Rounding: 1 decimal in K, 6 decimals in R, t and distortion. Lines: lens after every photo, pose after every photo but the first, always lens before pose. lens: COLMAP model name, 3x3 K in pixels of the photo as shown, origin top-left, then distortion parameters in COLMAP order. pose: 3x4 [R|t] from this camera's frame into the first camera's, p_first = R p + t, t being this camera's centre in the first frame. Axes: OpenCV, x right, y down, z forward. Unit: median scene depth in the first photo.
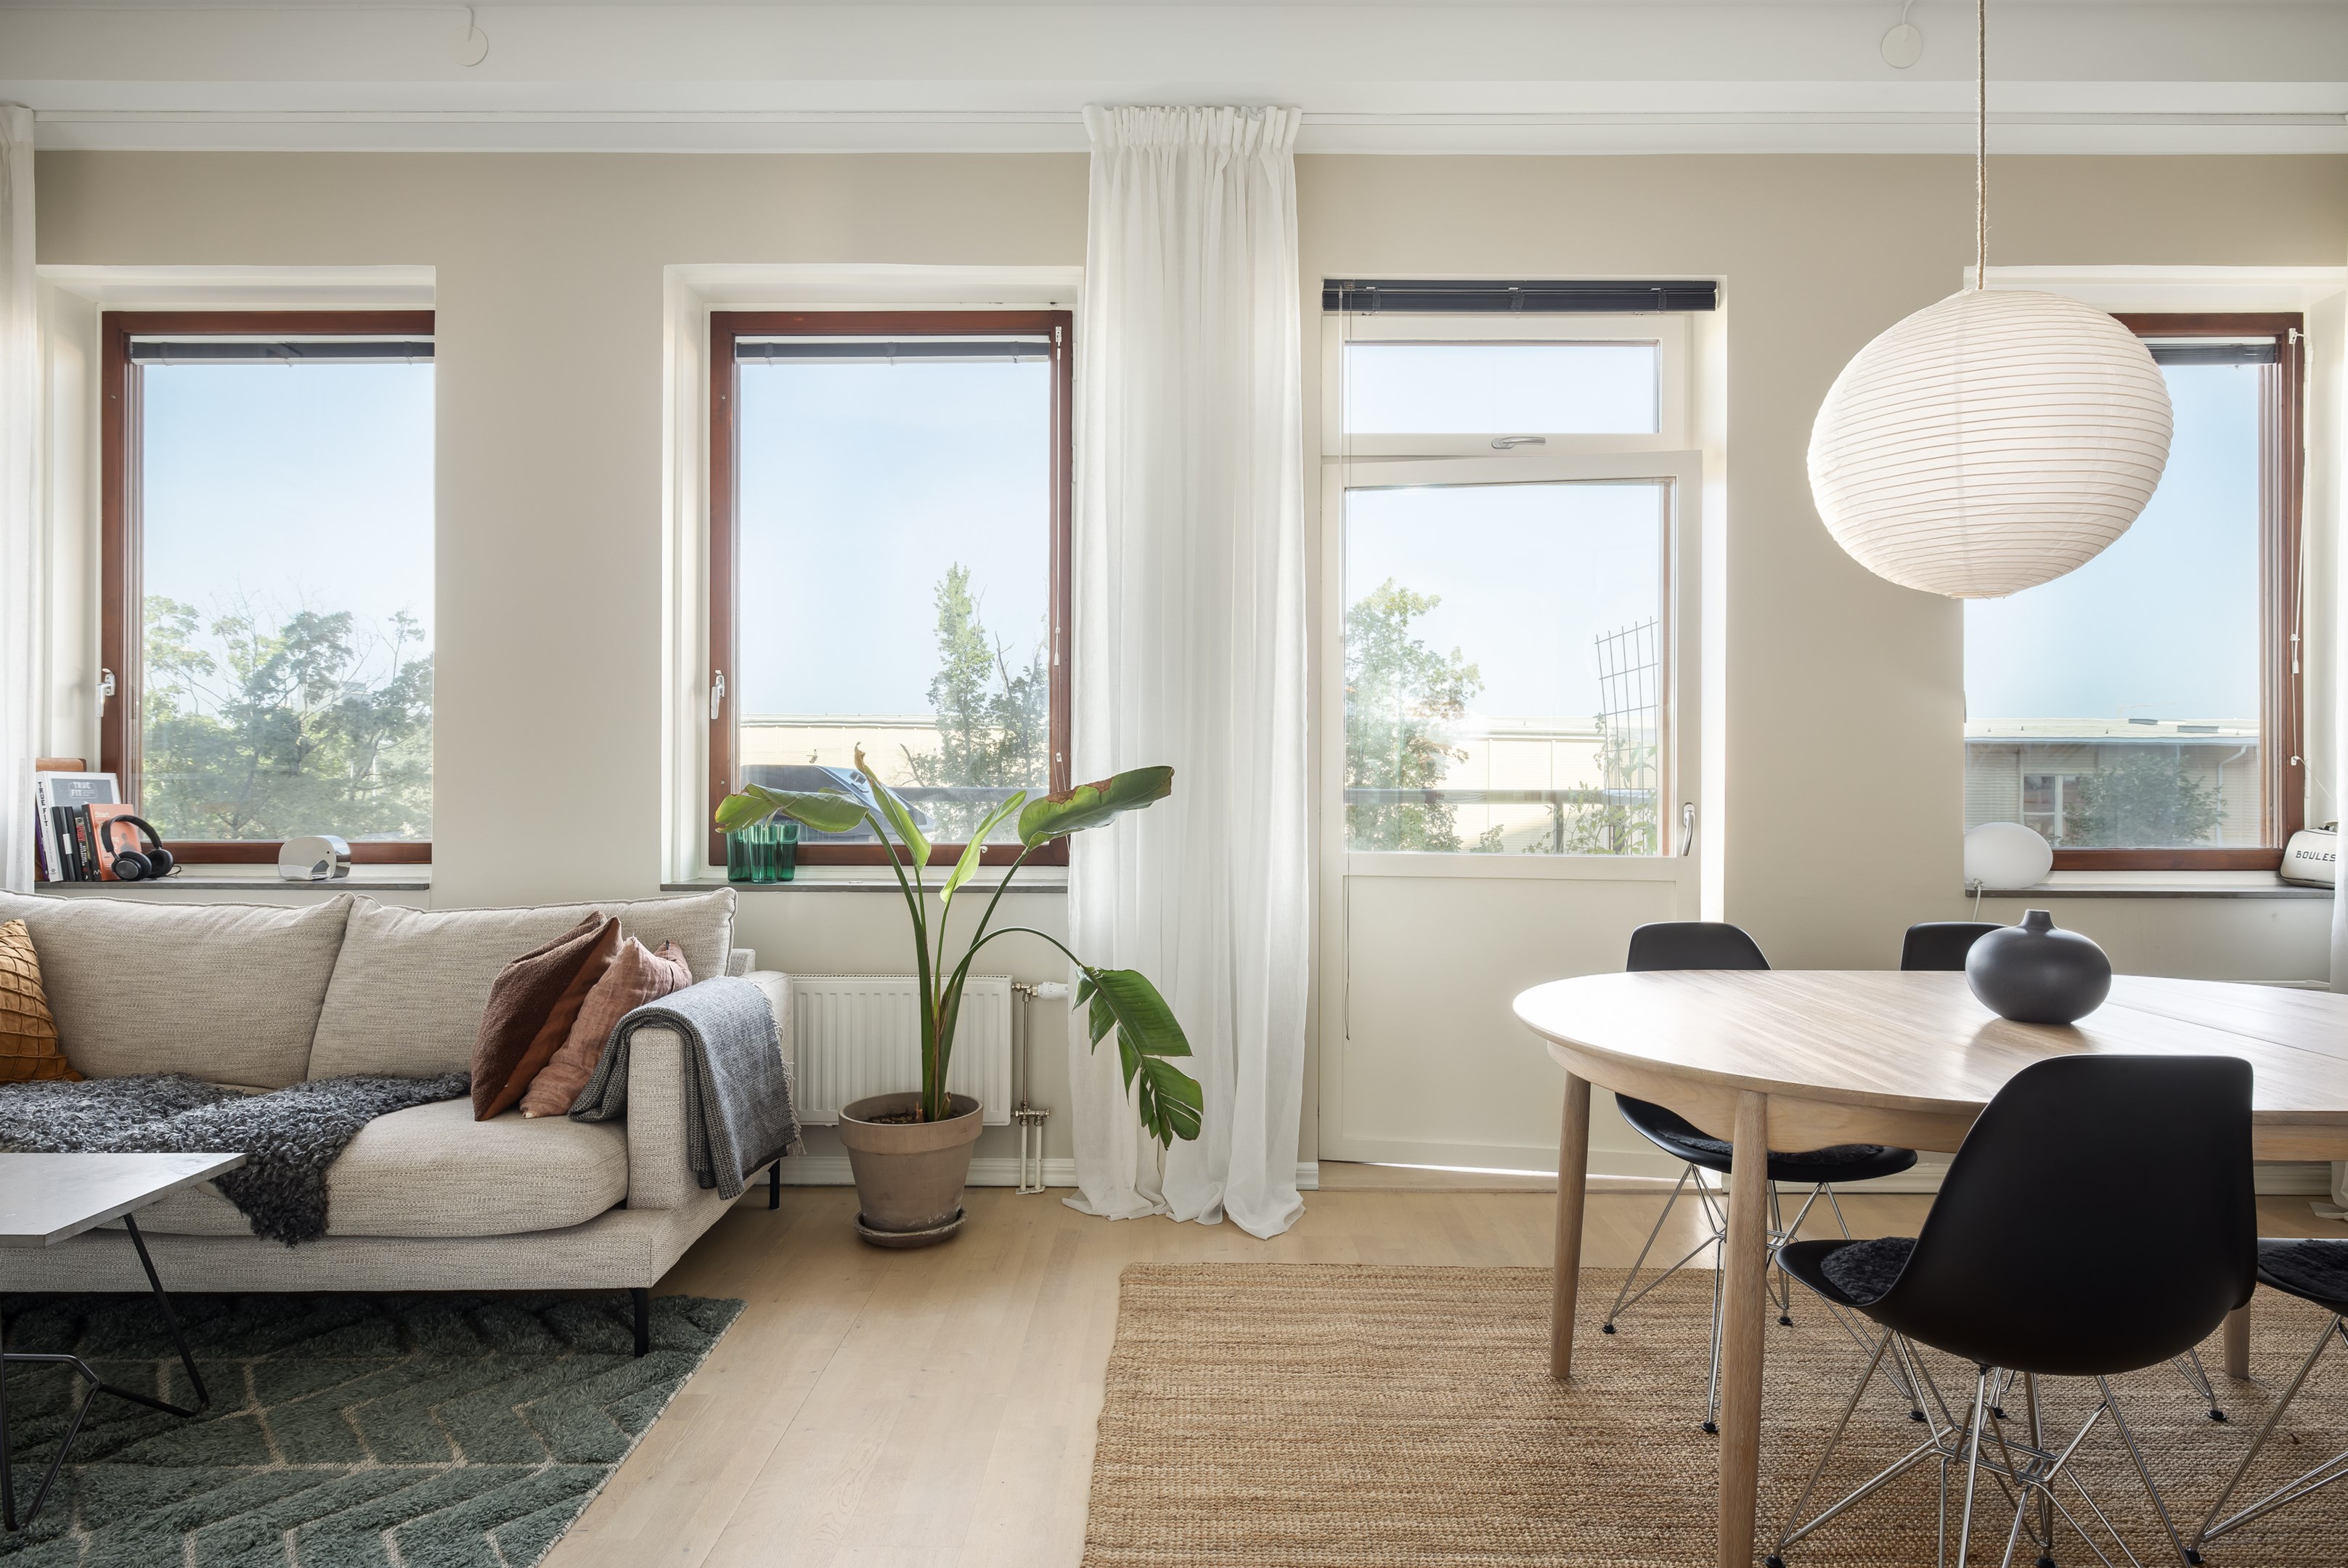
lens RADIAL K [[1332.4, 0, 1200.6], [0, 1332.4, 776.7], [0, 0, 1]] dist [-0.001801, -0.000336]
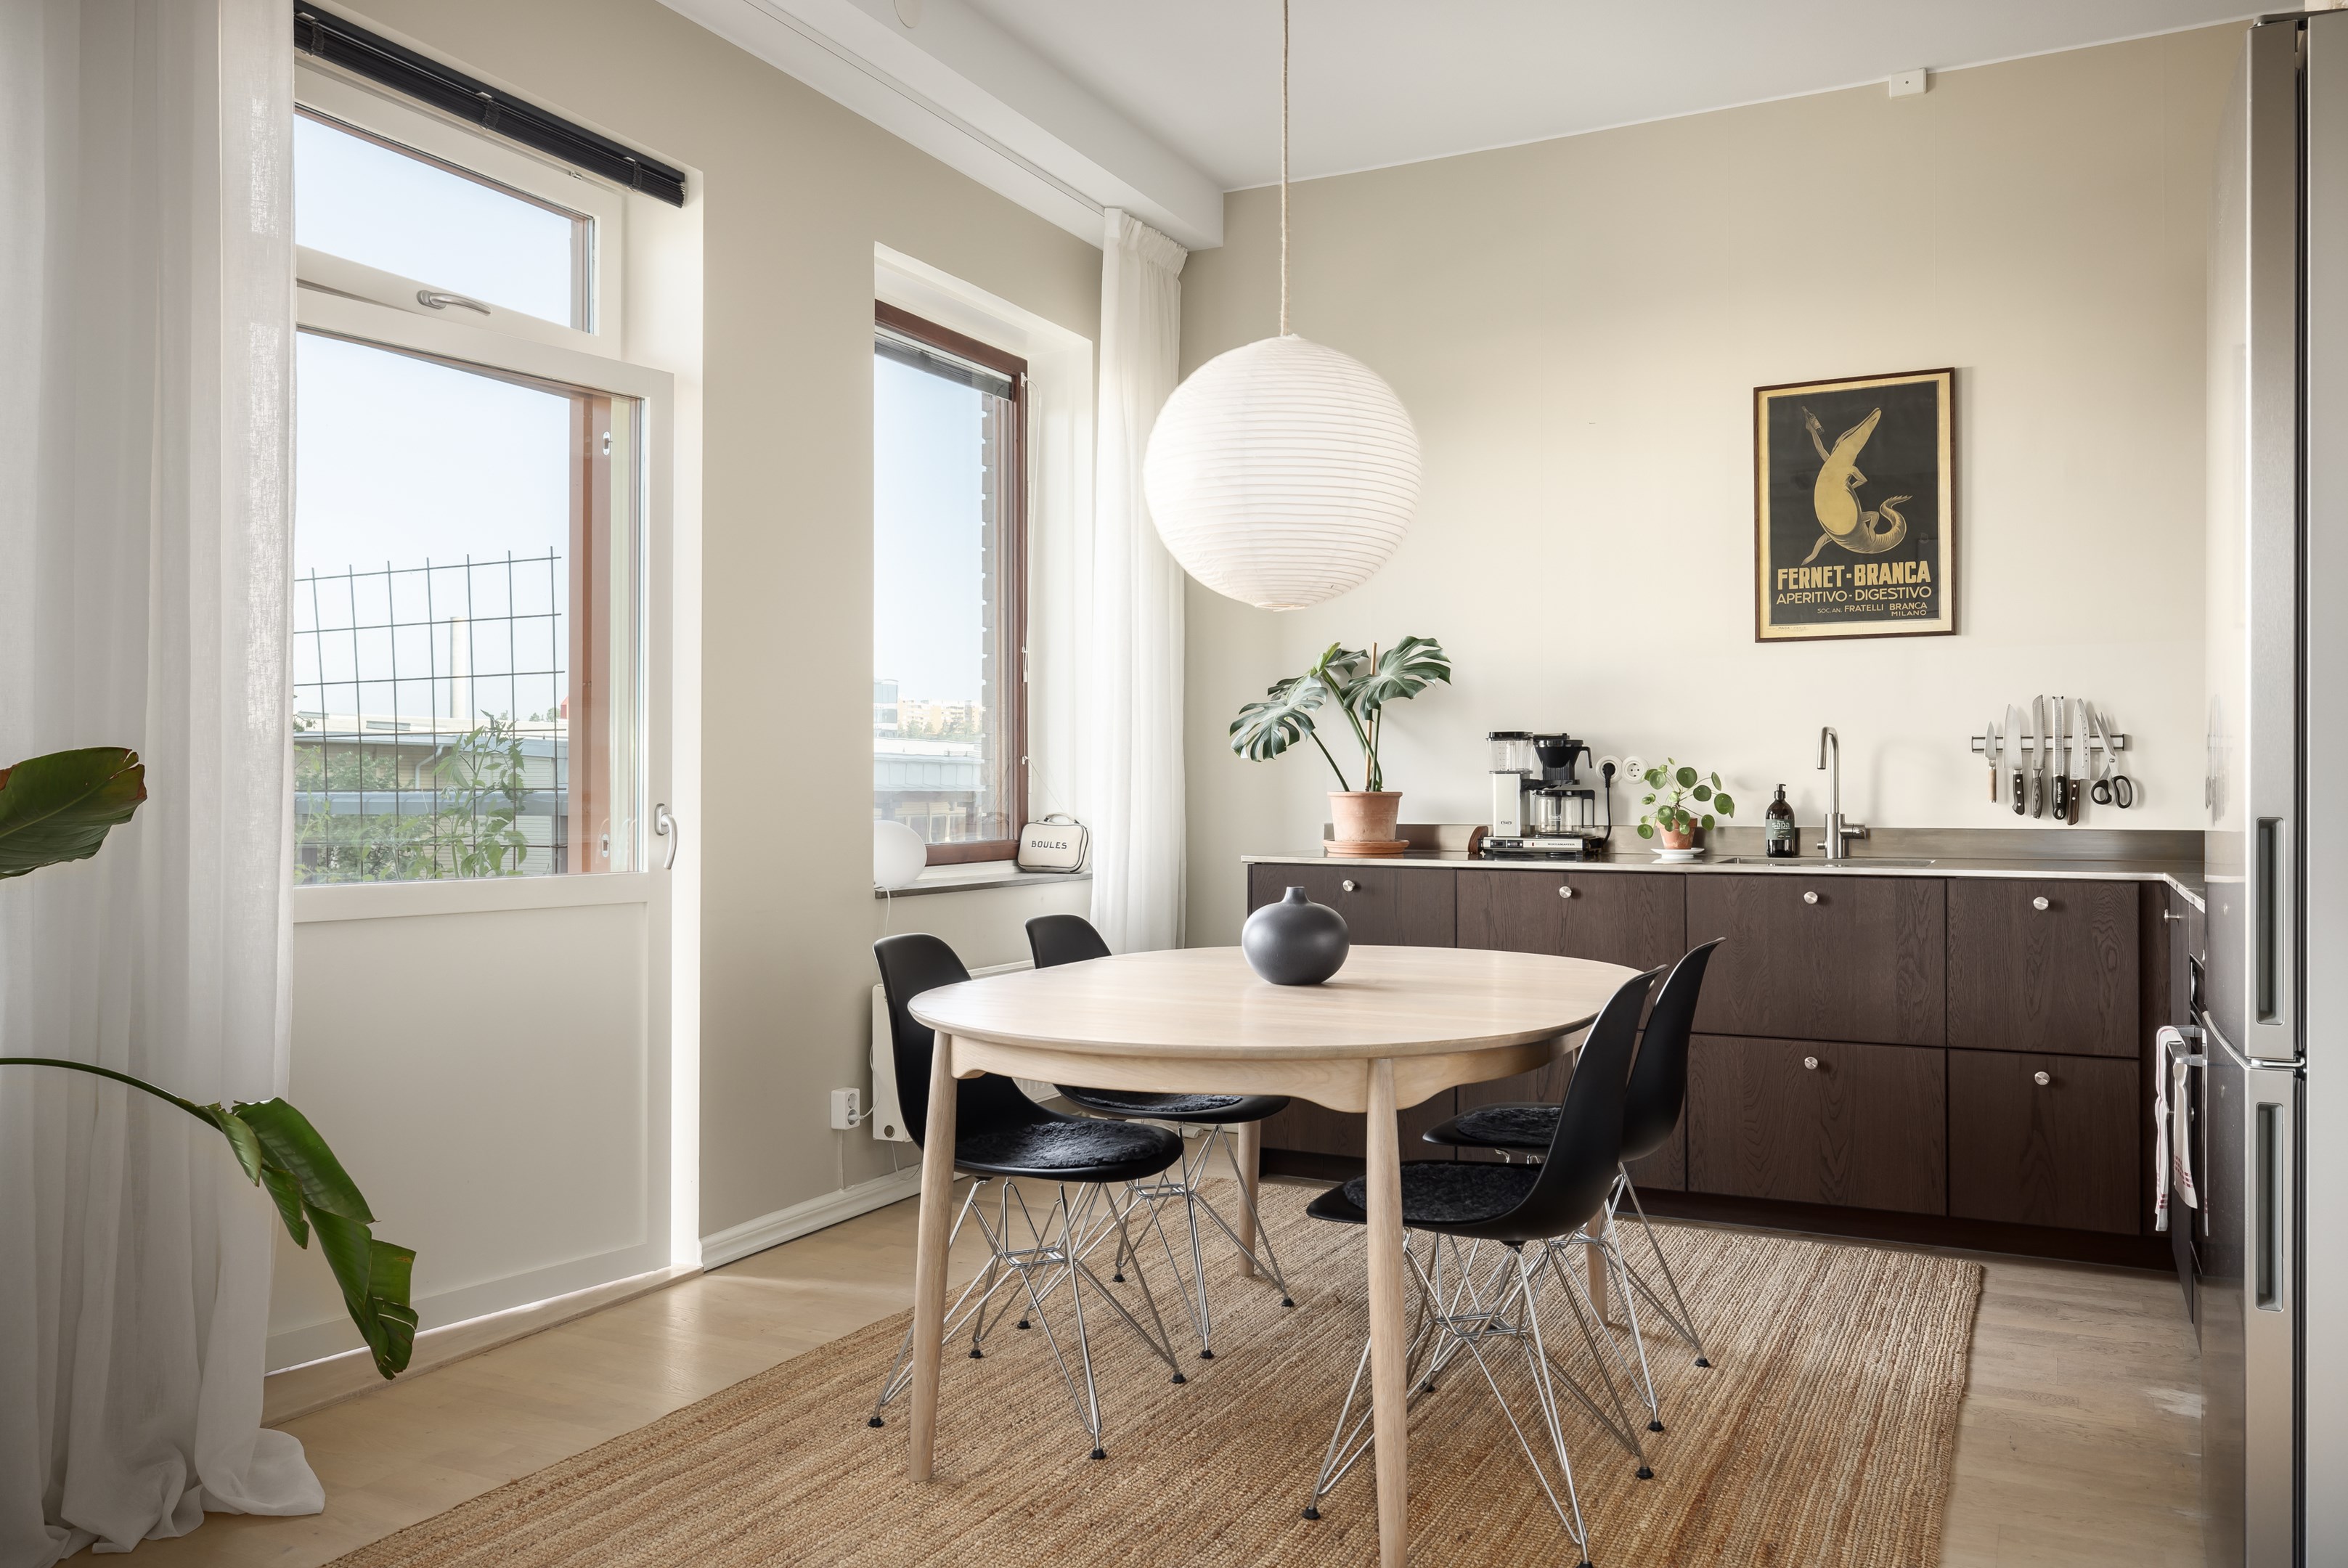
lens RADIAL K [[1724.9, 0, 1184.8], [0, 1724.9, 768.9], [0, 0, 1]] dist [-0.000698, -0.001079]
pose [[0.447647, 0.006762, 0.894185, -0.475380], [-0.000739, 0.999974, -0.007192, 0.006228], [-0.894210, 0.002559, 0.447640, 0.270837]]
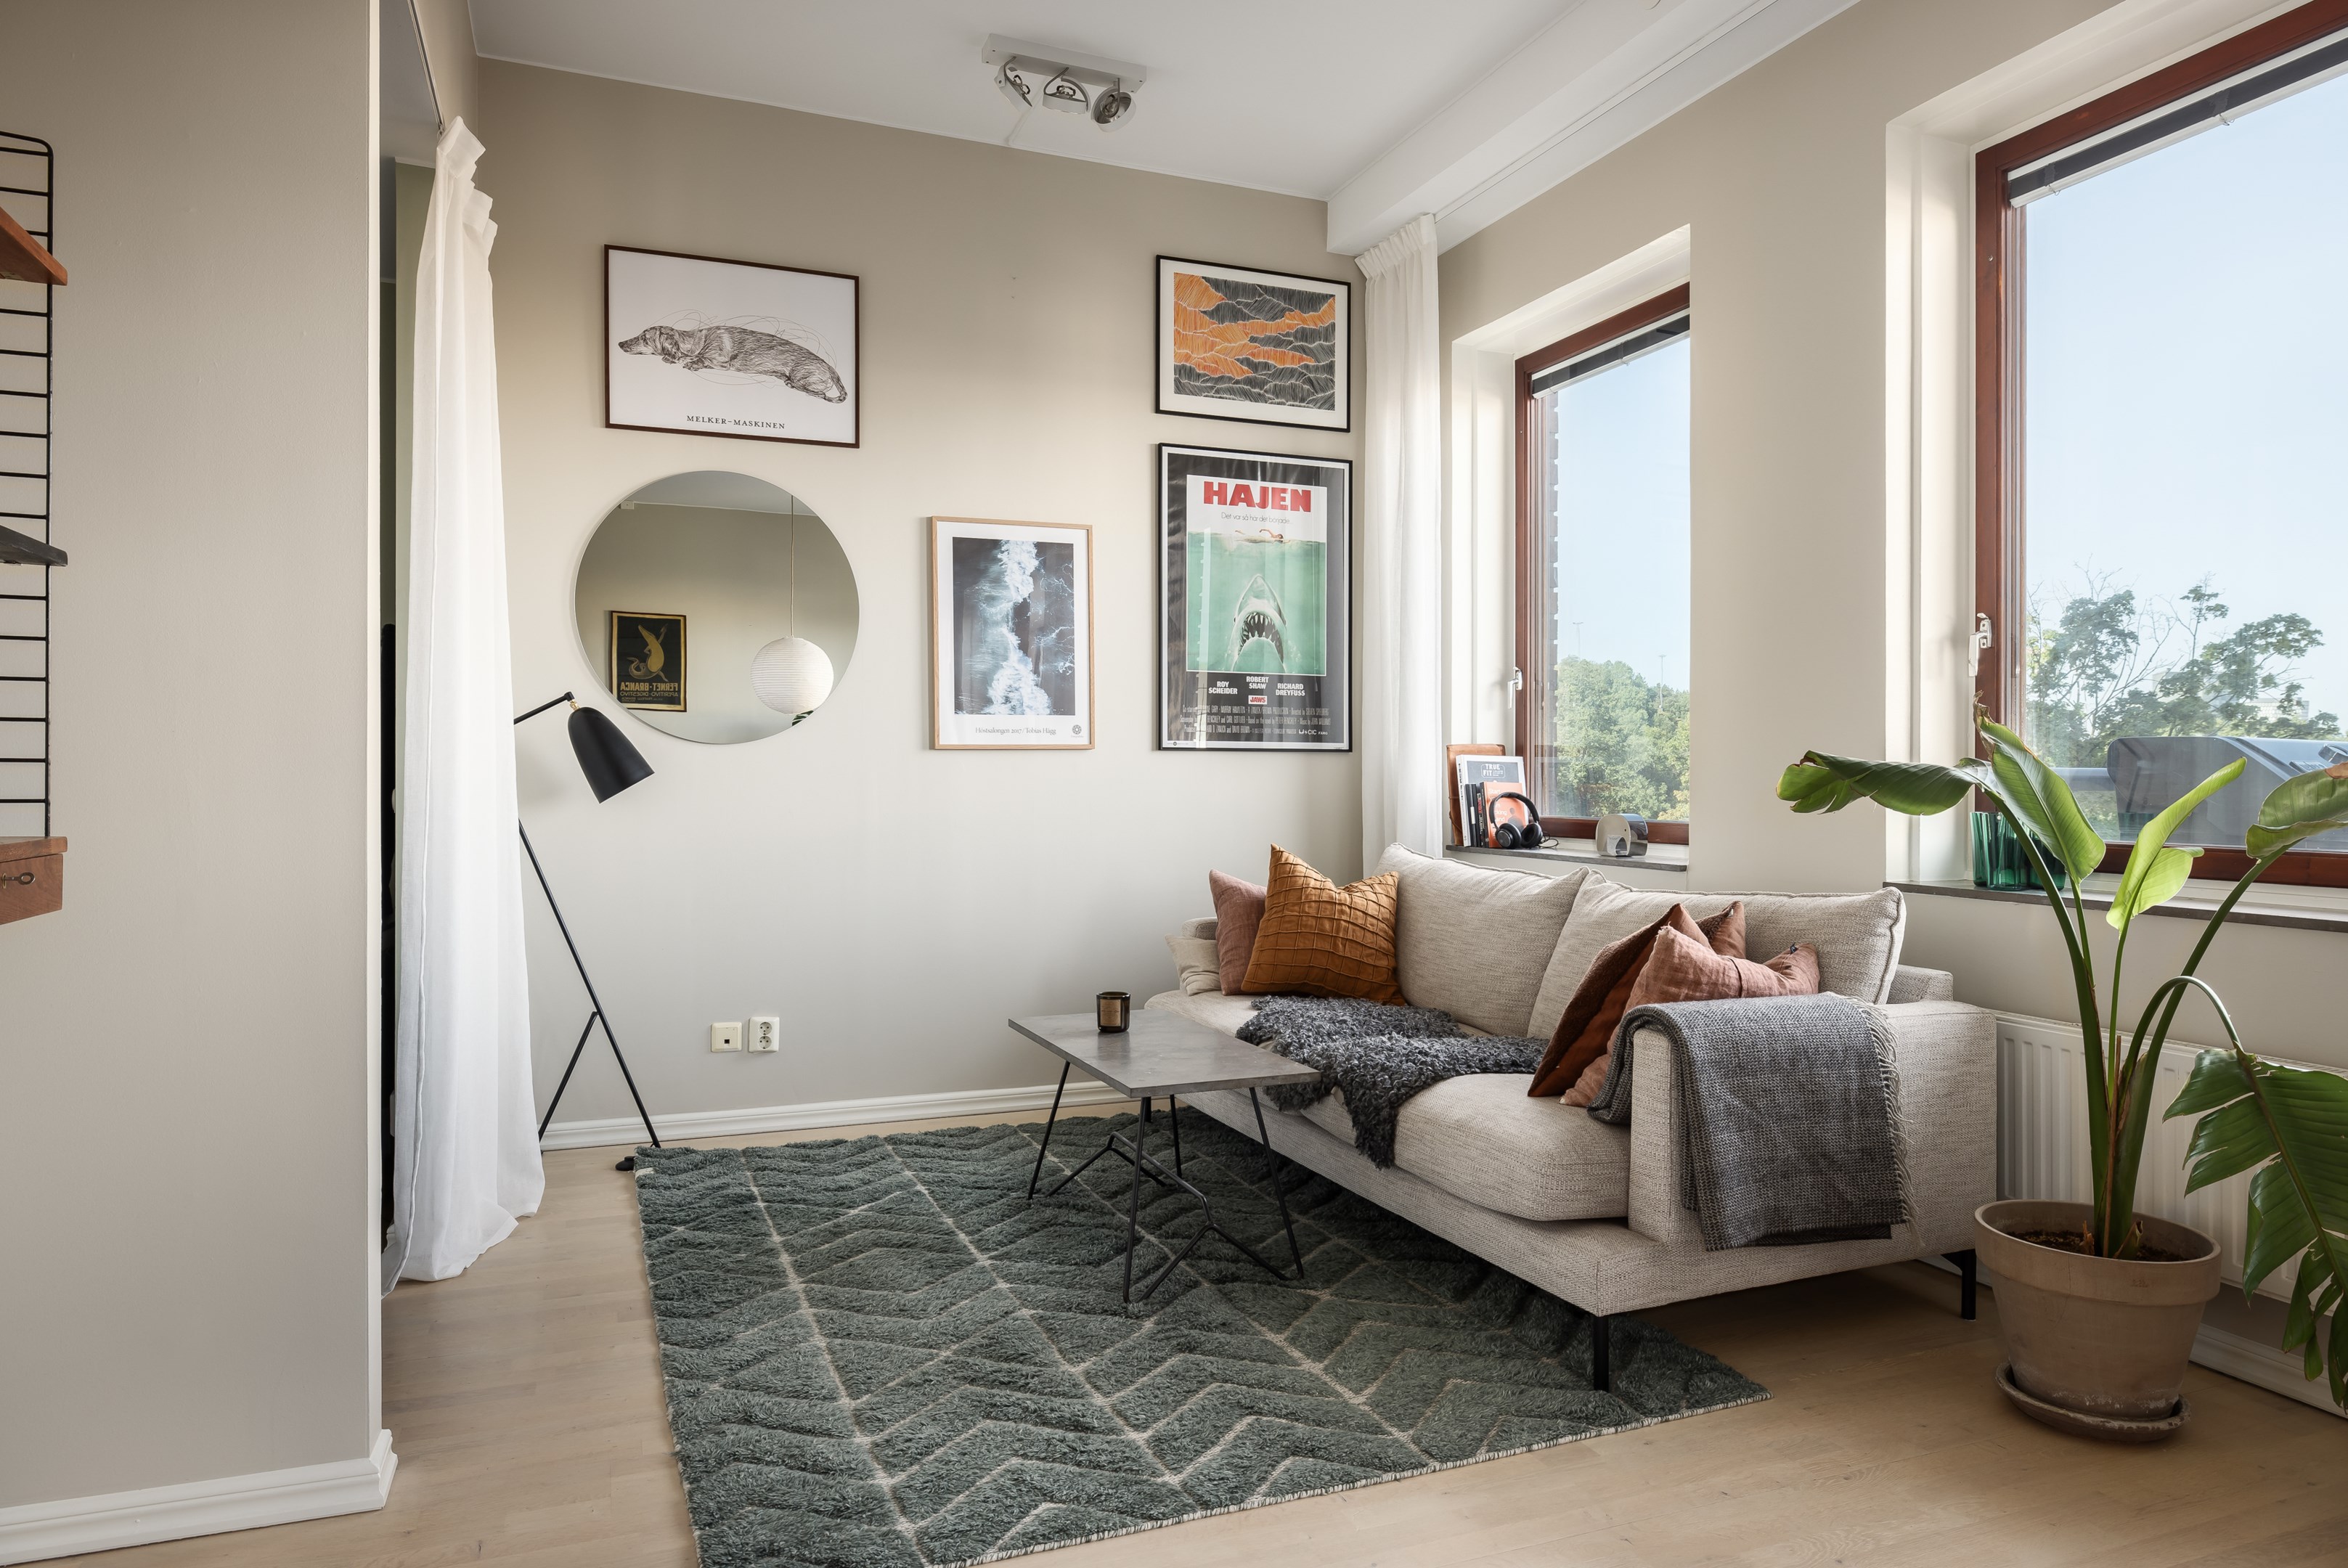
lens RADIAL K [[1465.9, 0, 1174.0], [0, 1465.9, 784.0], [0, 0, 1]] dist [-0.002896, 0.000374]
pose [[0.371912, 0.003973, -0.928260, 0.292899], [-0.001630, 0.999992, 0.003627, 0.019690], [0.928267, 0.000165, 0.371915, 0.284031]]
